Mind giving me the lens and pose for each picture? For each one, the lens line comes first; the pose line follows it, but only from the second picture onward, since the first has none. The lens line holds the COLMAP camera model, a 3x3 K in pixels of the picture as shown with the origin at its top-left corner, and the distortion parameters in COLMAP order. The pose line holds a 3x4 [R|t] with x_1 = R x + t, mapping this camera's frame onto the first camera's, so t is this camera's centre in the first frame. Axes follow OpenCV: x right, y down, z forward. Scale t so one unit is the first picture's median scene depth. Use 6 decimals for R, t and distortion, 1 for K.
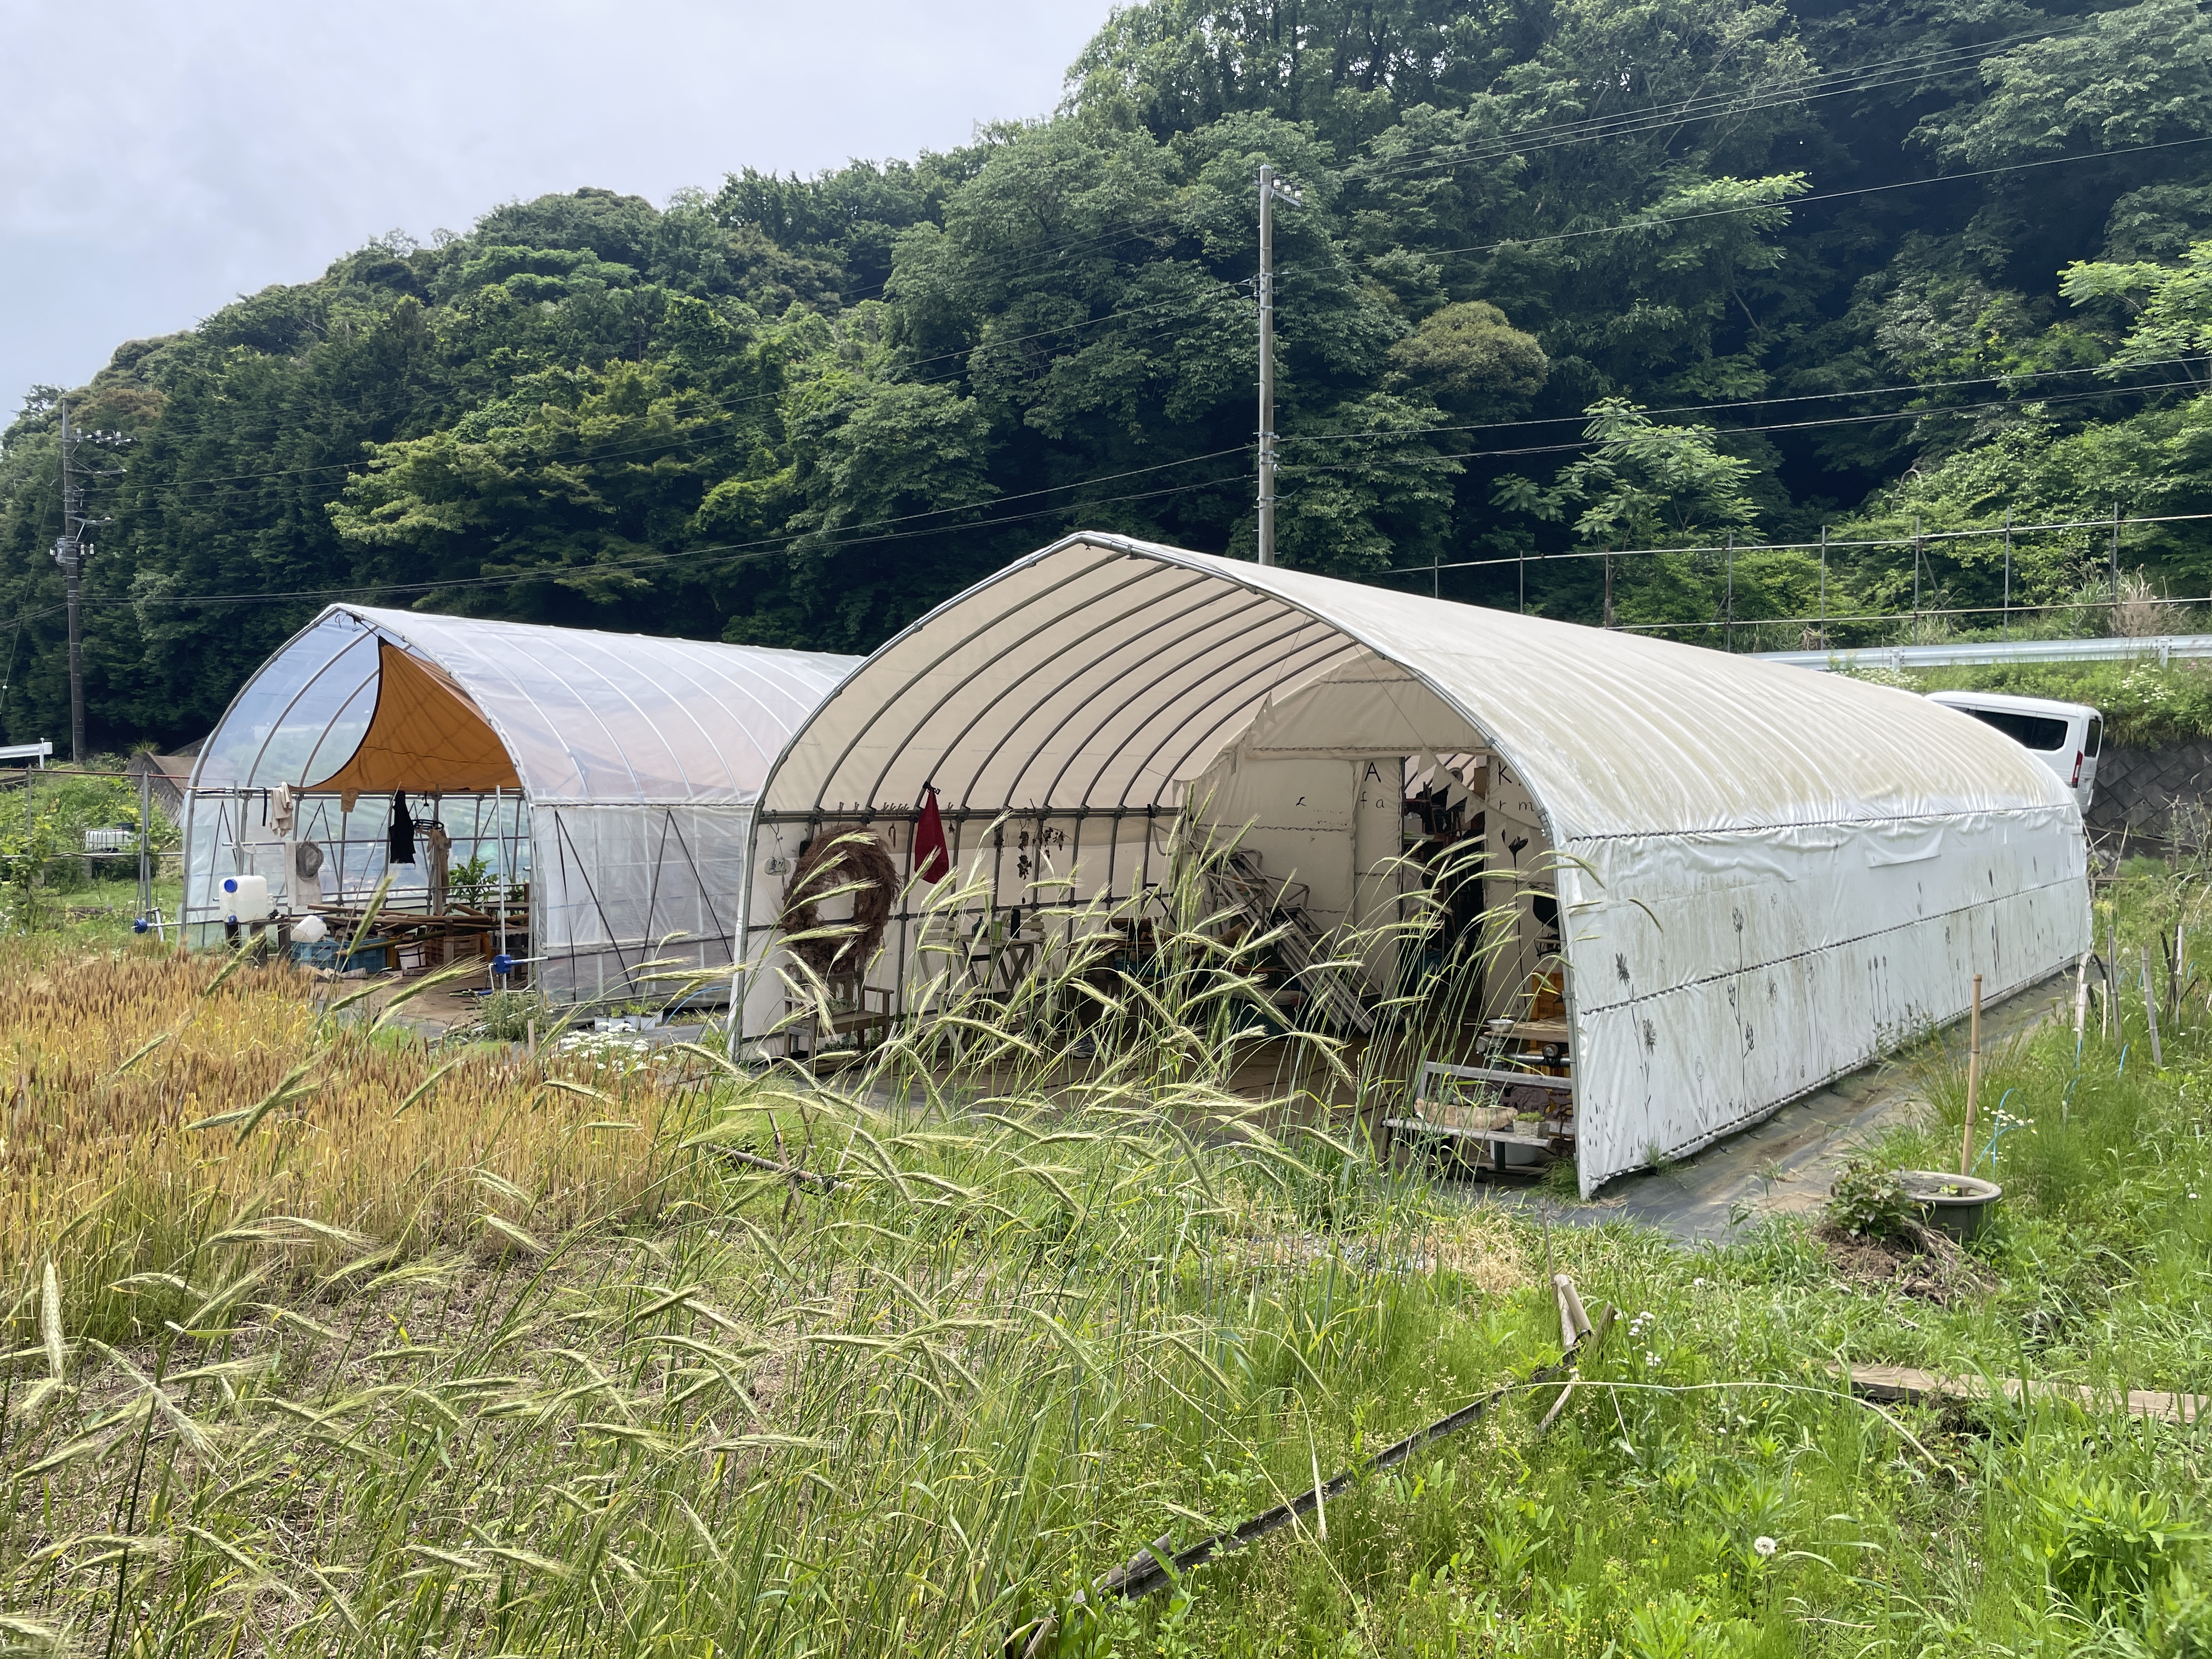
lens RADIAL K [[1680.1, 0, 1085.3], [0, 1680.1, 831.3], [0, 0, 1]] dist [0.059031, -0.092767]
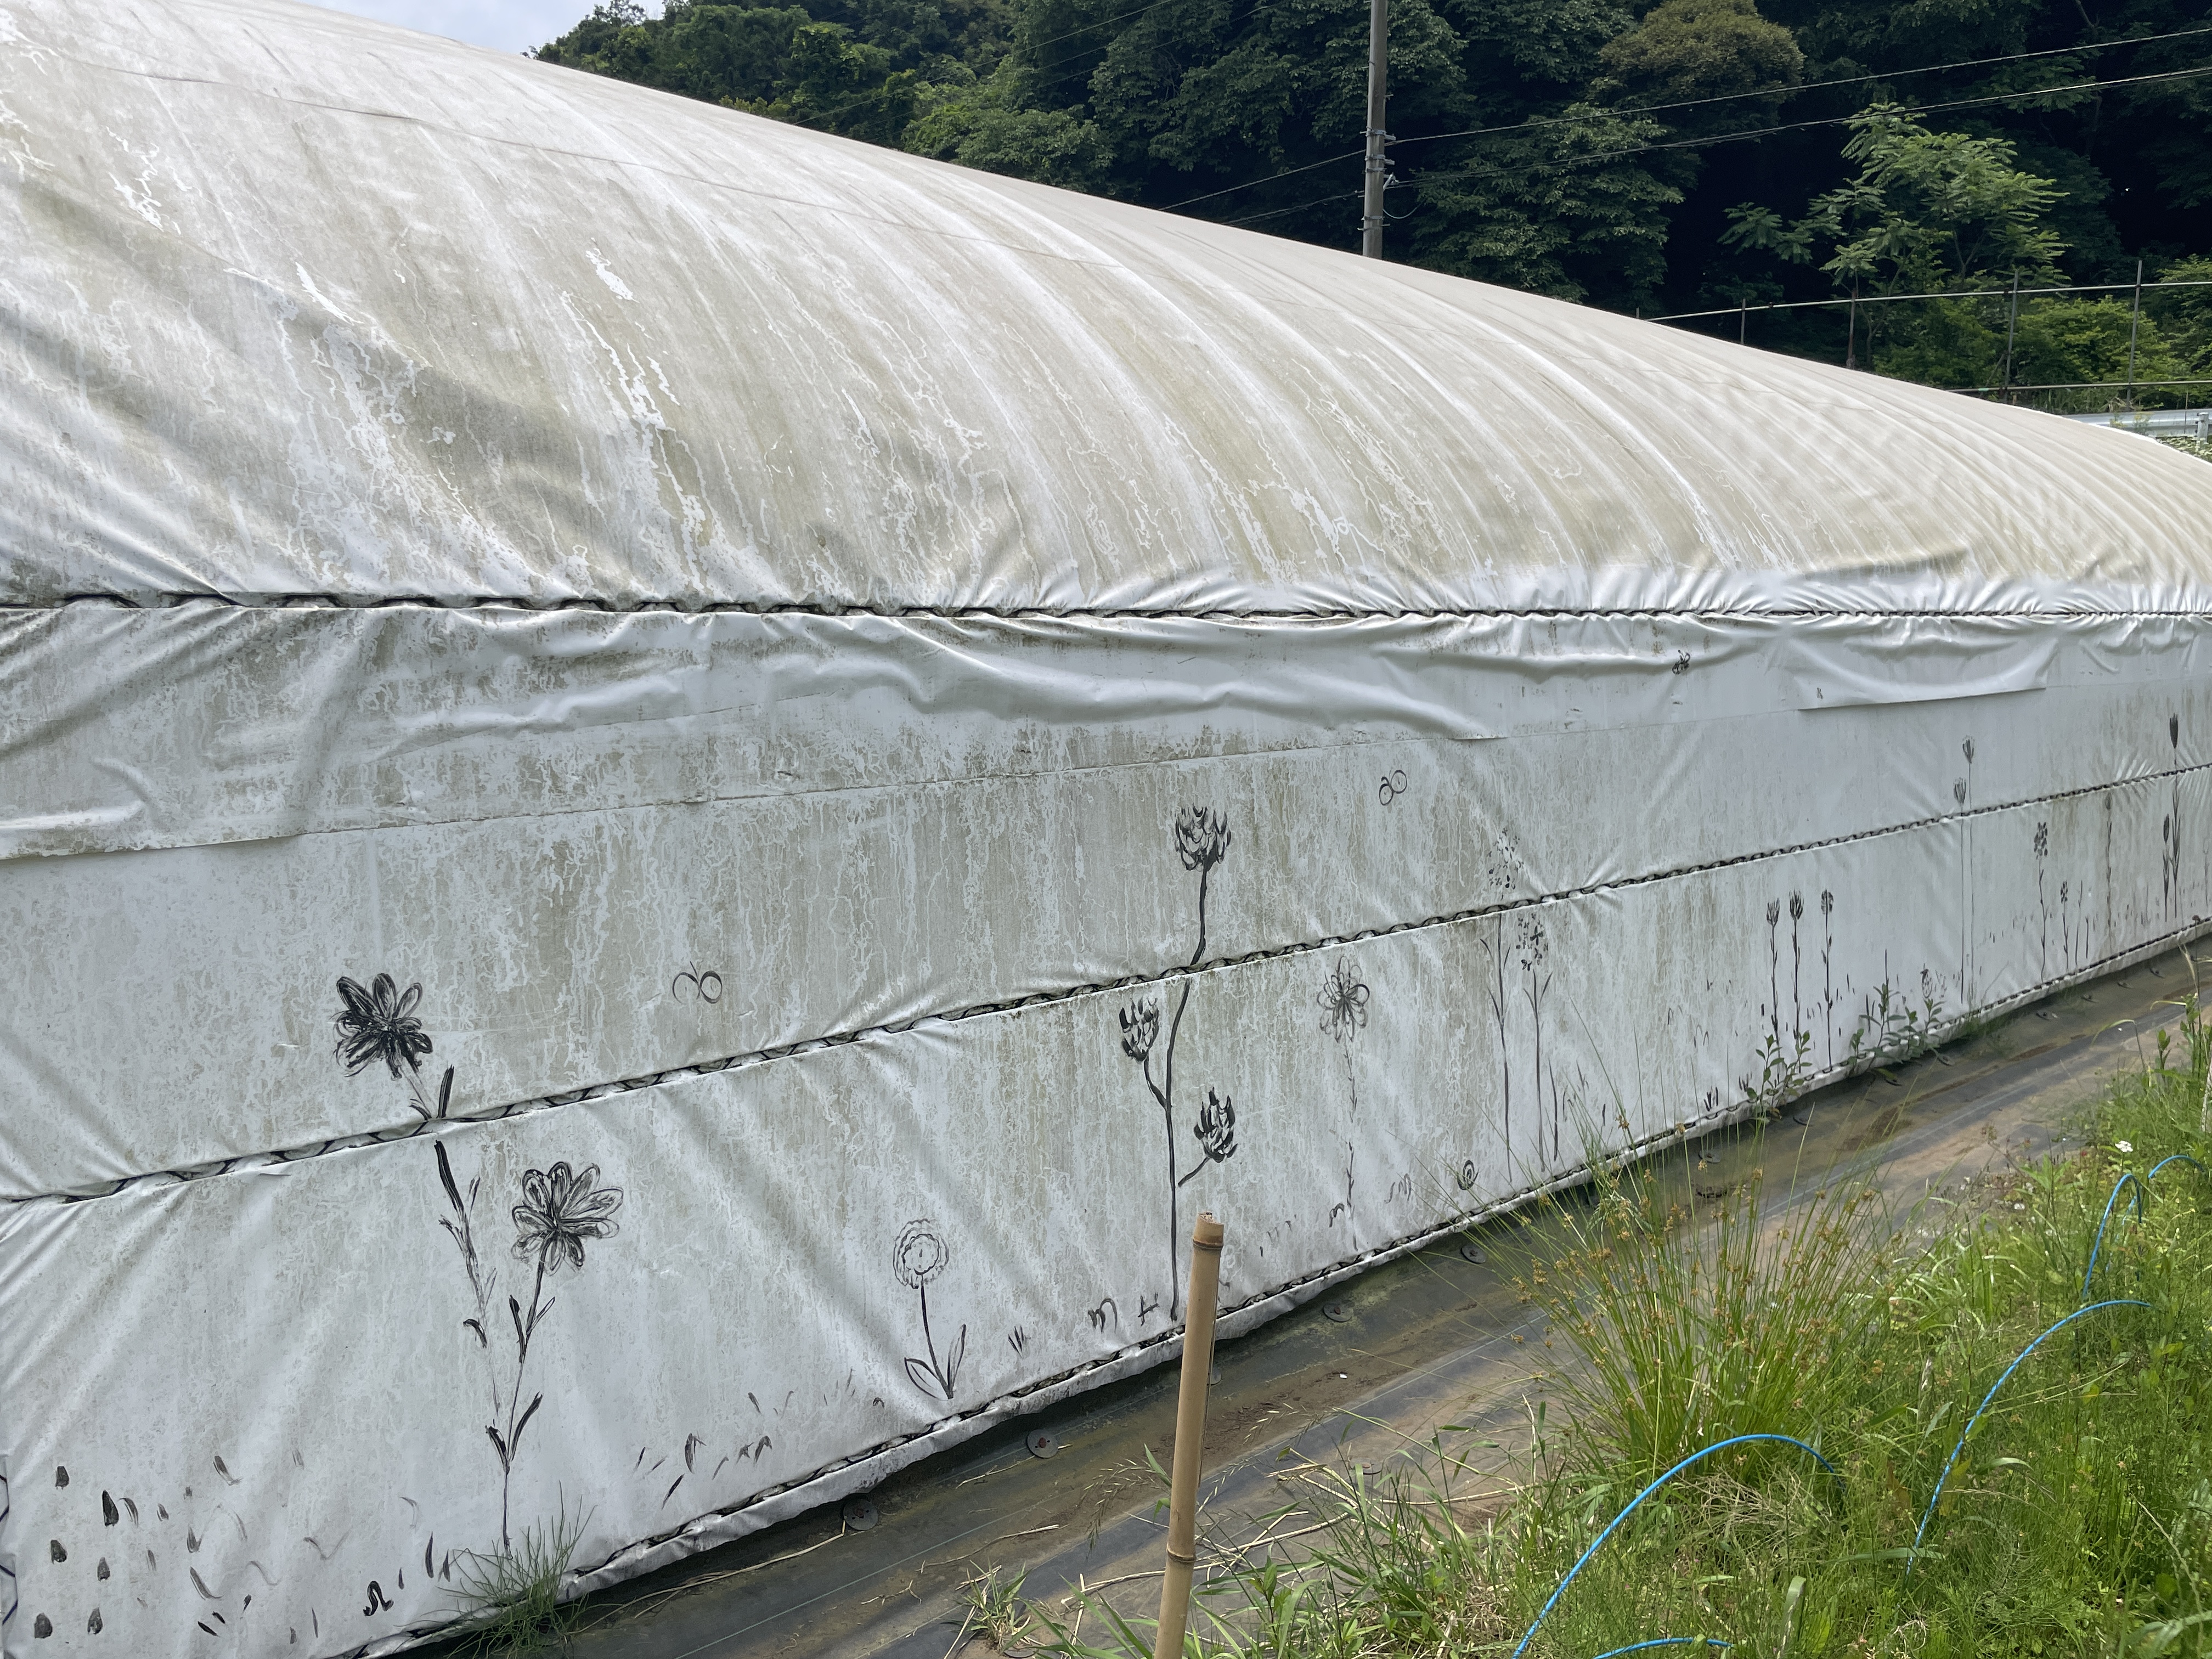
lens RADIAL K [[1680.1, 0, 1096.6], [0, 1680.1, 822.2], [0, 0, 1]] dist [0.059031, -0.092767]
pose [[0.987015, 0.038974, -0.155830, 0.083154], [-0.021894, 0.993707, 0.109853, 0.001053], [0.159131, -0.105015, 0.981656, 0.119577]]
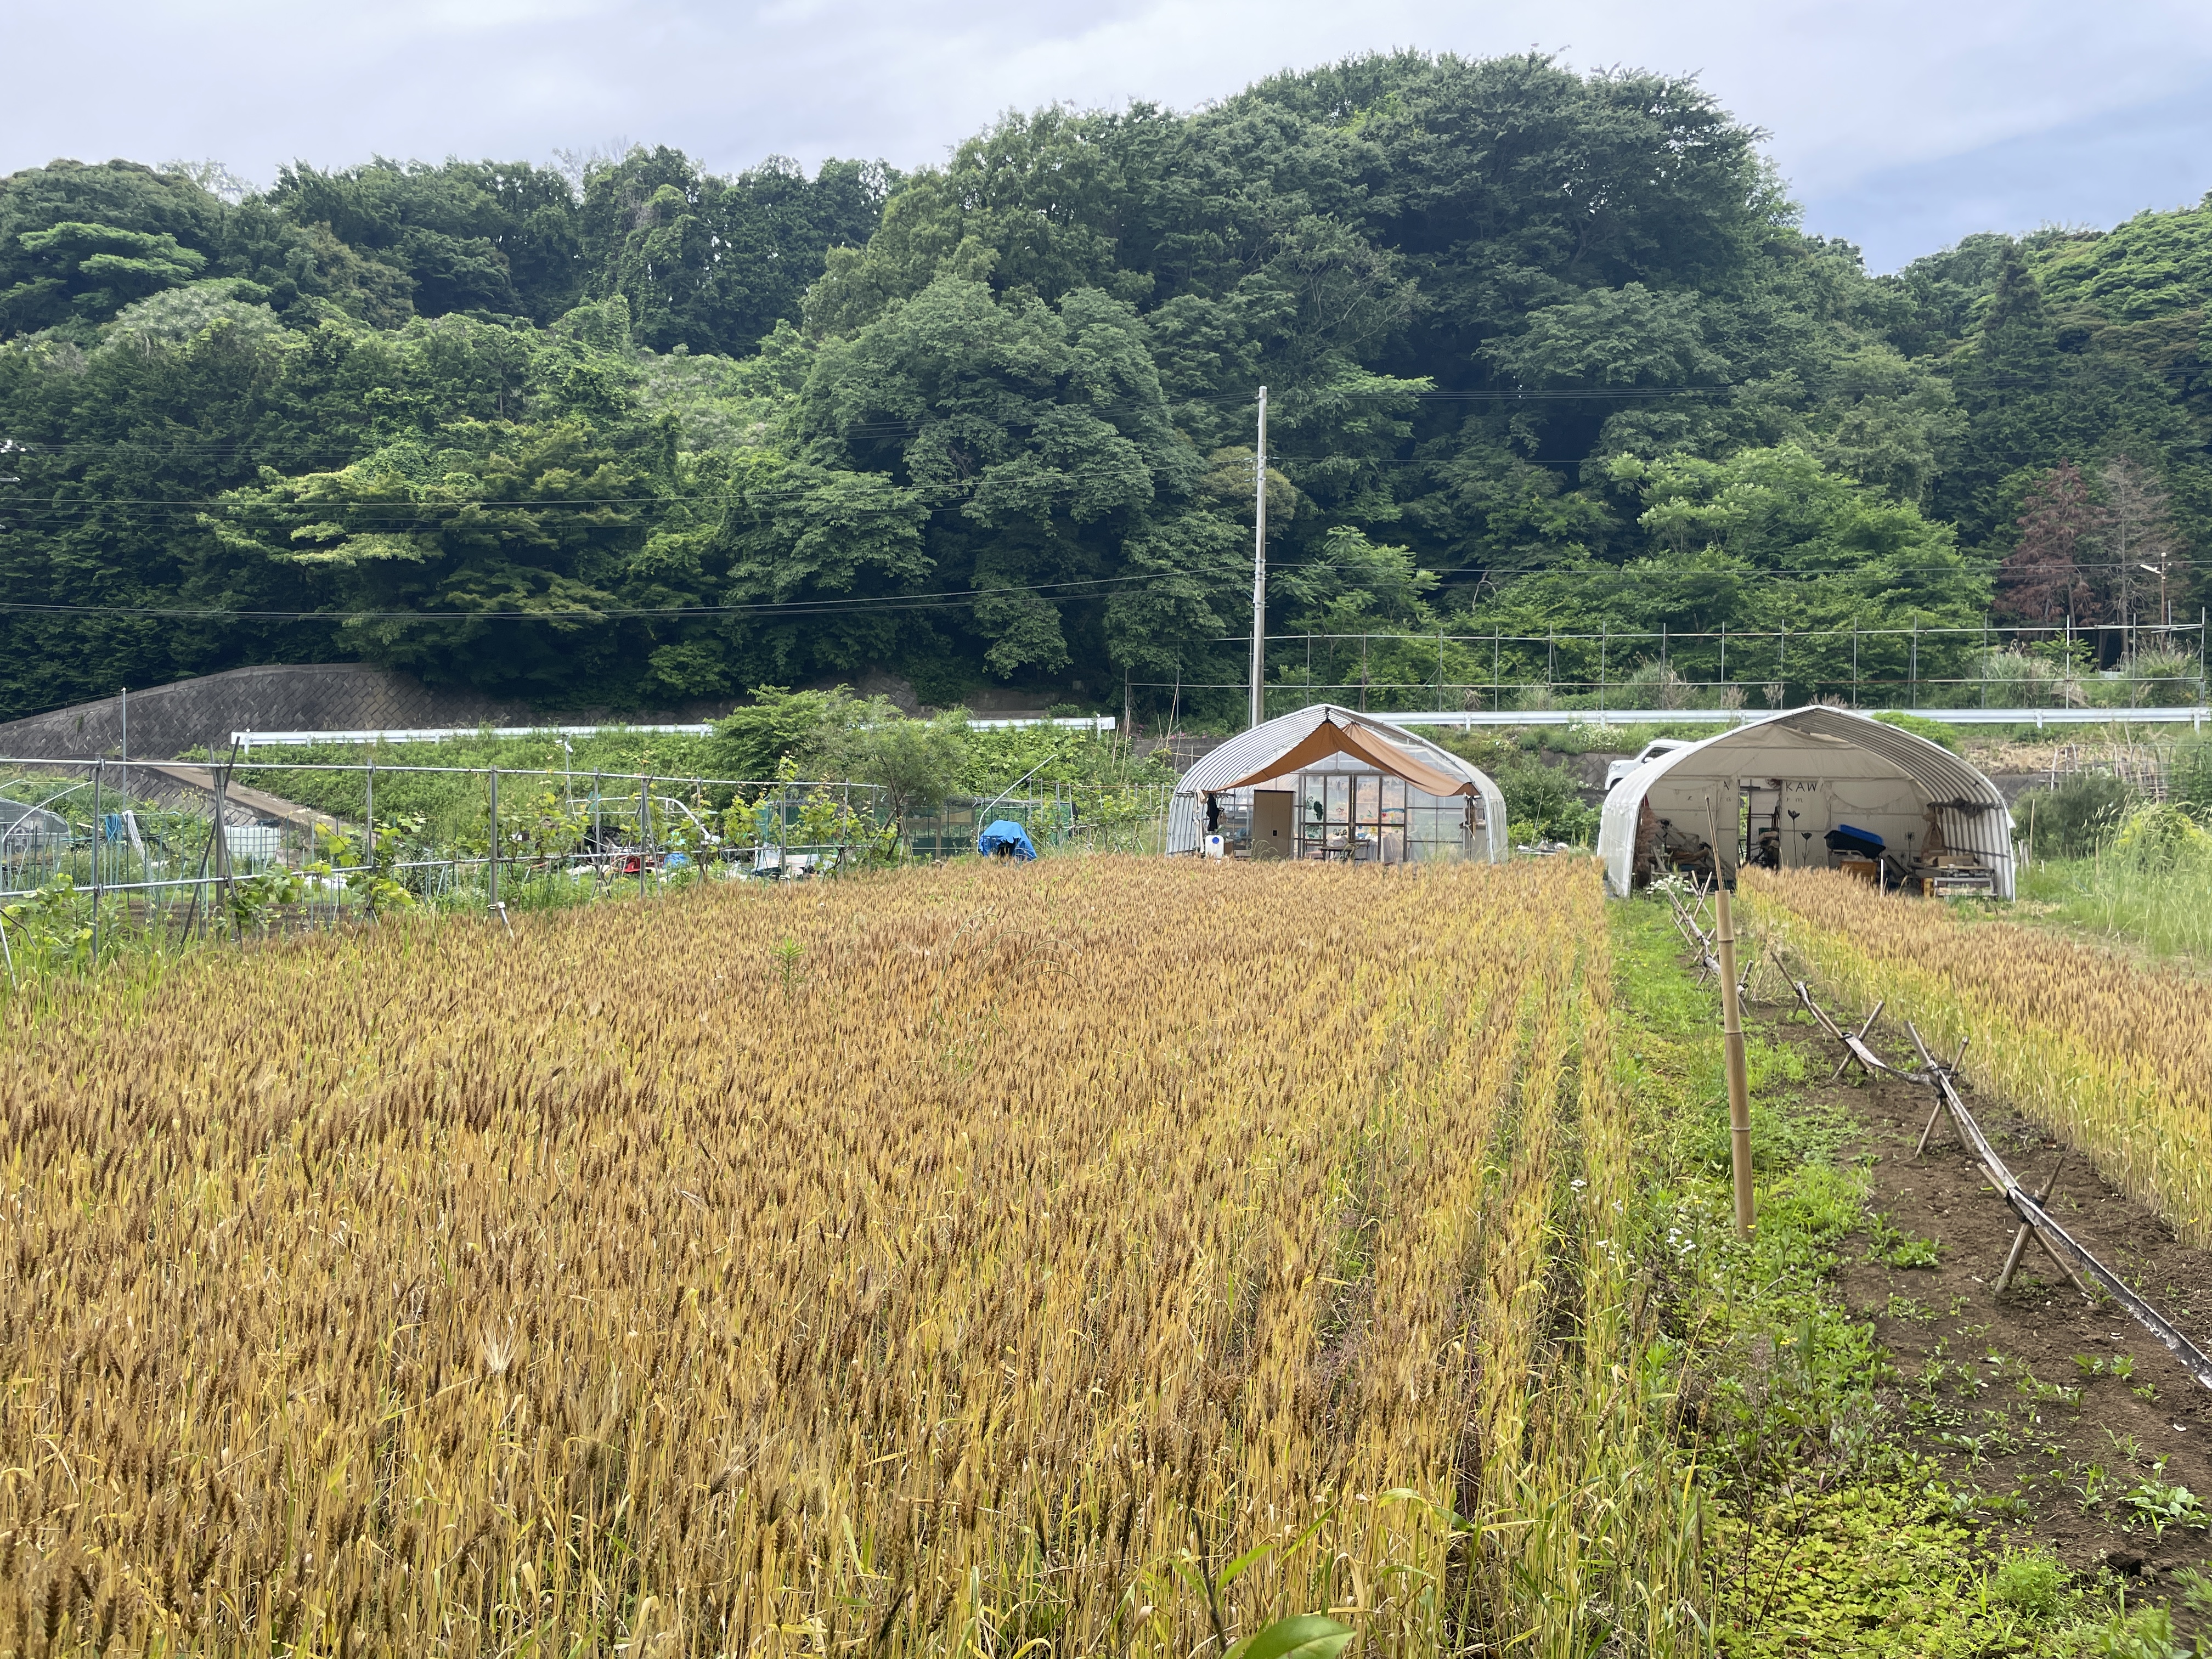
lens RADIAL K [[1680.1, 0, 1085.3], [0, 1680.1, 821.8], [0, 0, 1]] dist [0.059031, -0.092767]
pose [[0.916600, -0.002790, 0.399796, -0.471632], [0.005380, 0.999971, -0.005355, 0.005559], [-0.399770, 0.007059, 0.916588, -0.238766]]
